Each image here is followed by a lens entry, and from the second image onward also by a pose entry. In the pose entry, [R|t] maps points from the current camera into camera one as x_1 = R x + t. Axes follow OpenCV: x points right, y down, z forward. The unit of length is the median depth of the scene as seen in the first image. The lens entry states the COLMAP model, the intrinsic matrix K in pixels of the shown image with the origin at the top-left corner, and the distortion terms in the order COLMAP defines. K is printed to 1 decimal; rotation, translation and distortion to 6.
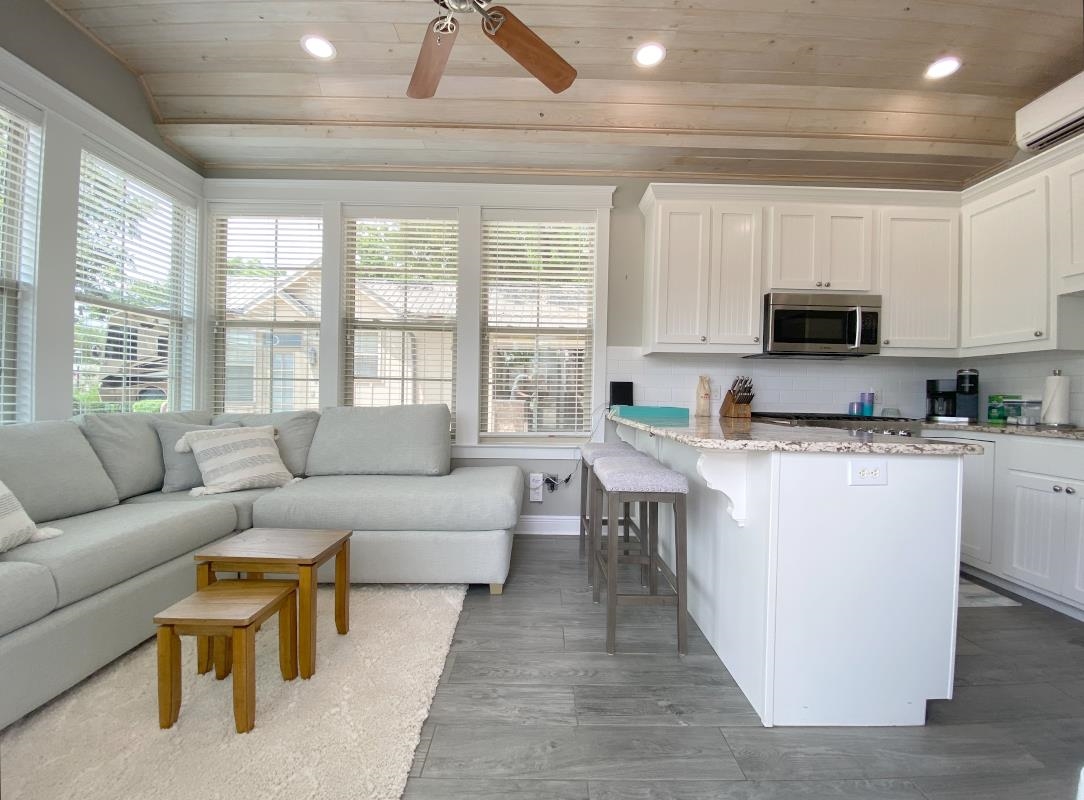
lens RADIAL K [[440.7, 0, 542.0], [0, 440.7, 400.0], [0, 0, 1]] dist [0.002171, -0.012130]
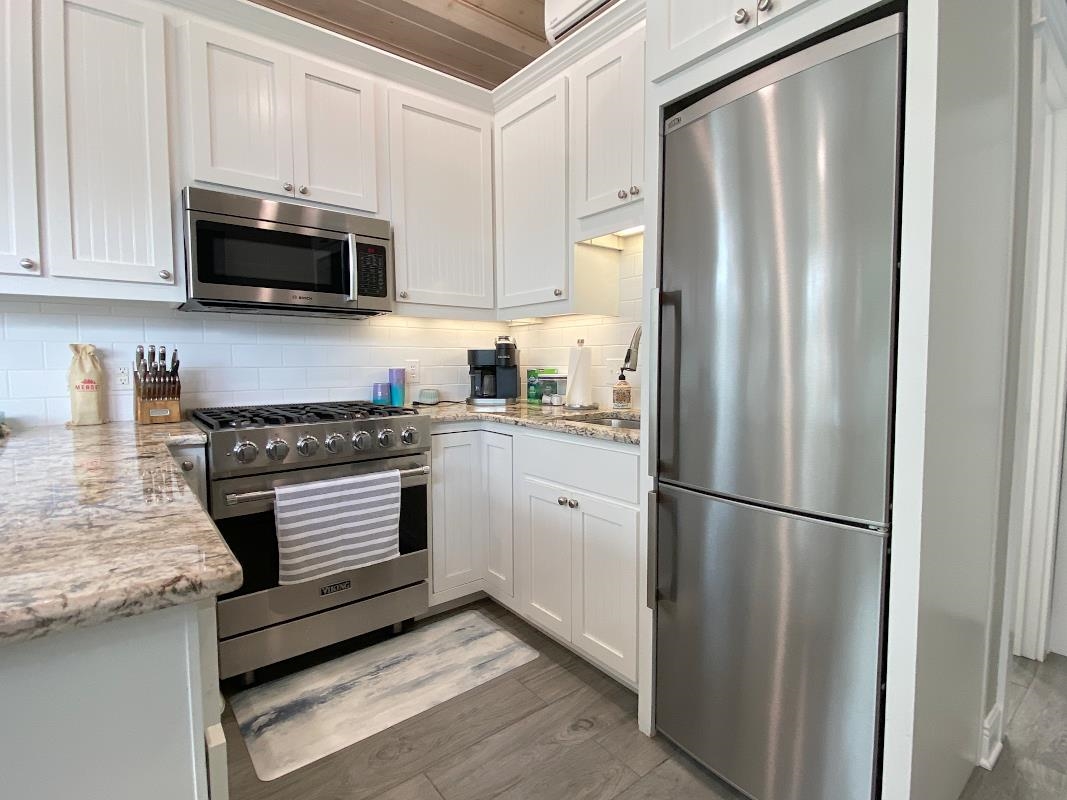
lens RADIAL K [[525.0, 0, 533.5], [0, 525.0, 400.0], [0, 0, 1]] dist [0.054876, -0.045768]
pose [[0.785163, -0.066309, 0.615728, 0.432310], [0.024660, 0.996810, 0.075902, -0.026865], [-0.618797, -0.044412, 0.784294, 0.230039]]
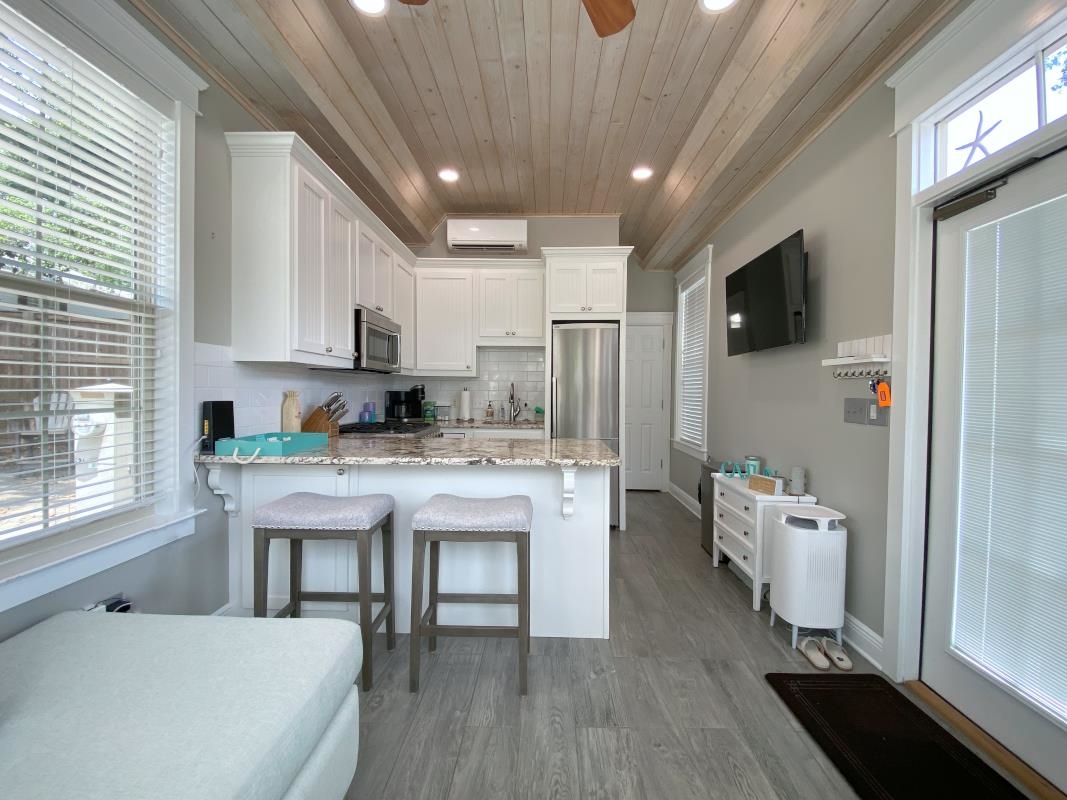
lens RADIAL K [[462.3, 0, 533.5], [0, 462.3, 400.0], [0, 0, 1]] dist [-0.001959, -0.000254]
pose [[0.036839, -0.035306, 0.998697, -0.514250], [0.004839, 0.999370, 0.035151, -0.070292], [-0.999310, 0.003538, 0.036986, 0.567142]]
